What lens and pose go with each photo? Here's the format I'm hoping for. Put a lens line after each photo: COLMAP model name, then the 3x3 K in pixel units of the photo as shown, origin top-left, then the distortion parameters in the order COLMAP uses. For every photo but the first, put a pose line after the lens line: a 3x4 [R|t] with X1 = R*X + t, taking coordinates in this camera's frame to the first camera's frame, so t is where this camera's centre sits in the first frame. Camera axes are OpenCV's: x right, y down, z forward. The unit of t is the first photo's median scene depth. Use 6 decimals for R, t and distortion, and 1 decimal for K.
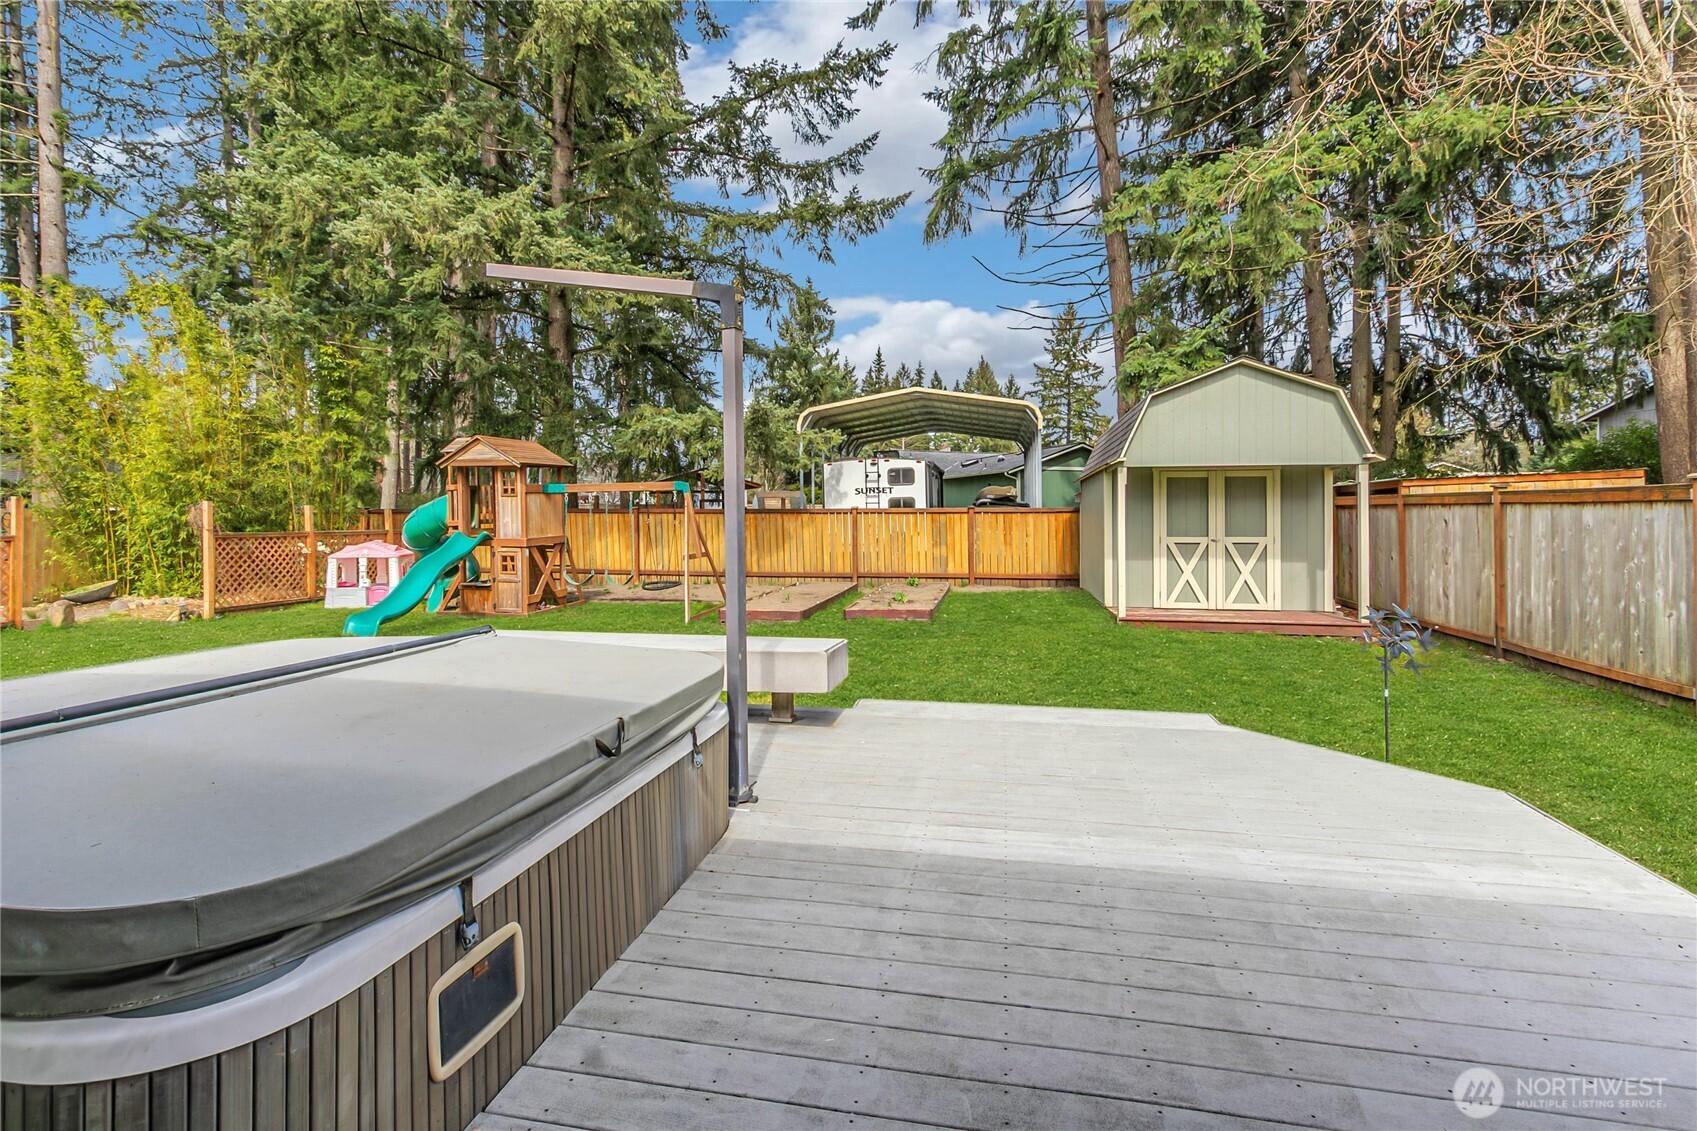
lens RADIAL K [[764.9, 0, 847.9], [0, 764.9, 518.0], [0, 0, 1]] dist [0.000470, 0.000129]
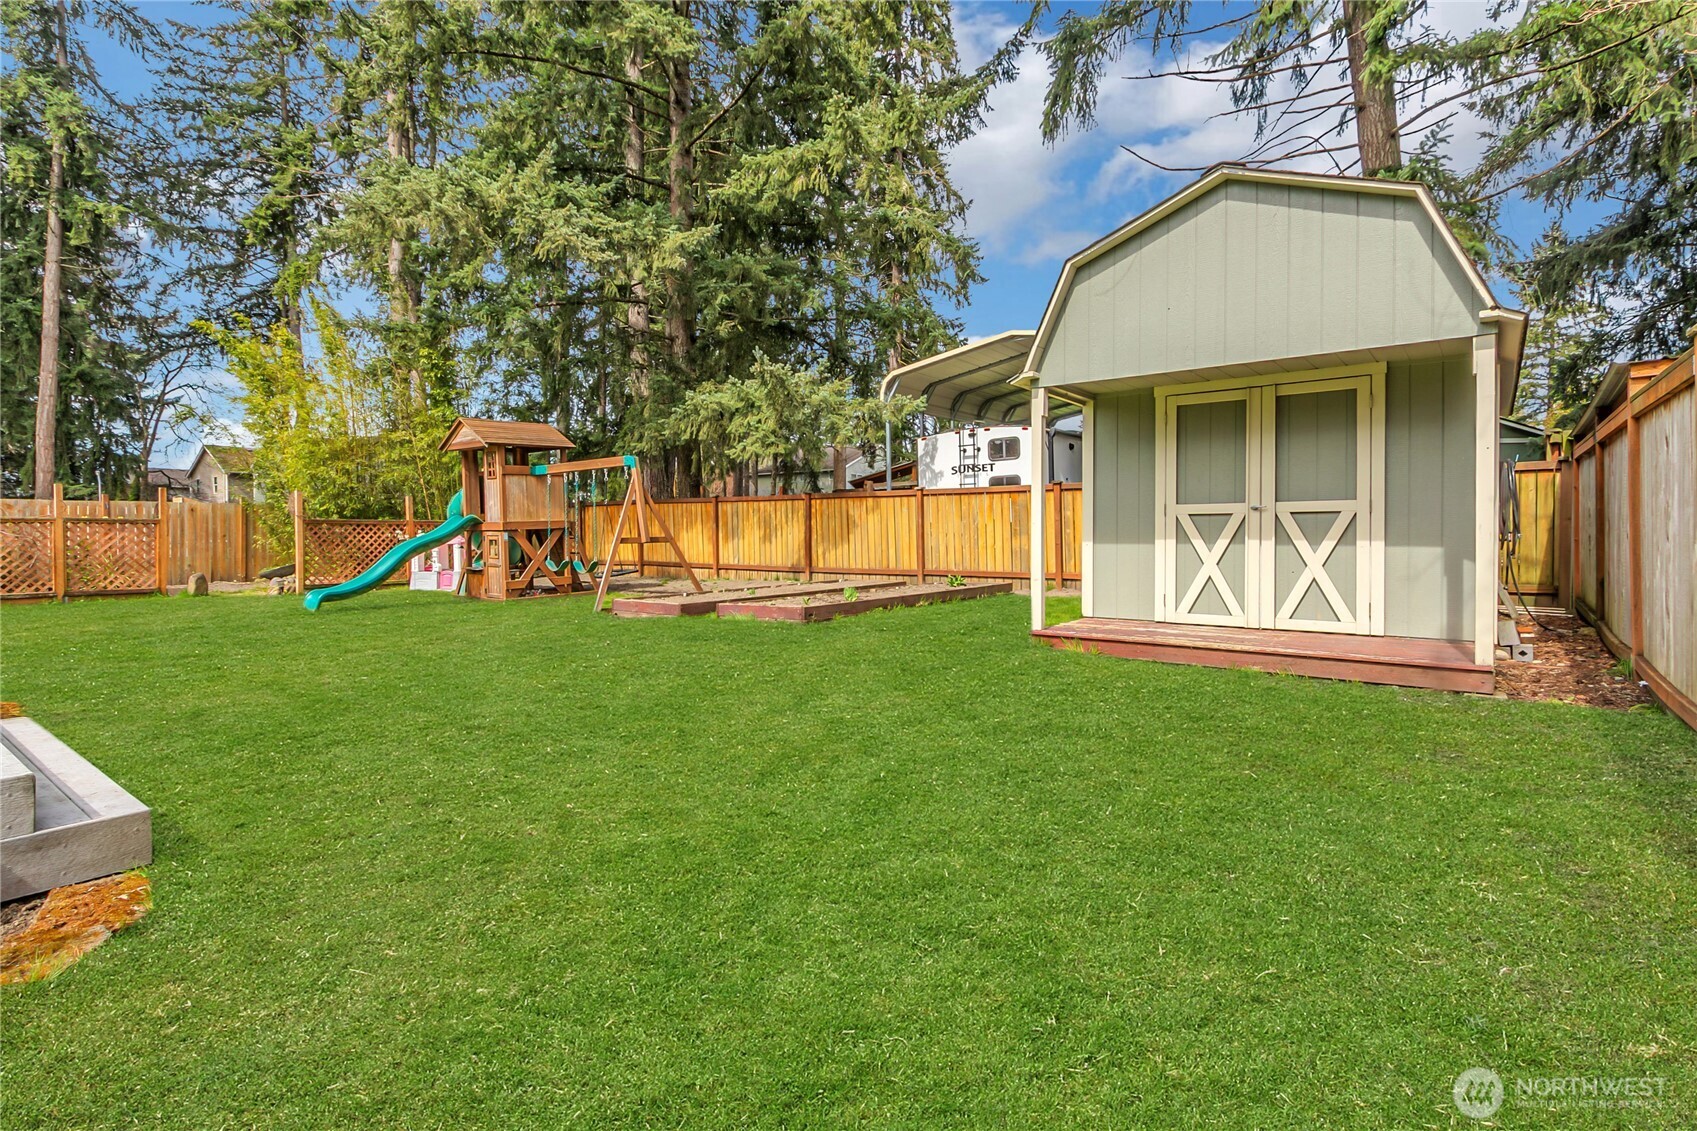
lens RADIAL K [[807.1, 0, 828.8], [0, 807.1, 536.7], [0, 0, 1]] dist [0.000852, 0.000053]
pose [[0.892645, 0.000053, -0.450760, 0.386545], [0.004983, 0.999938, 0.009984, 0.035652], [0.450733, -0.011159, 0.892589, 0.260402]]
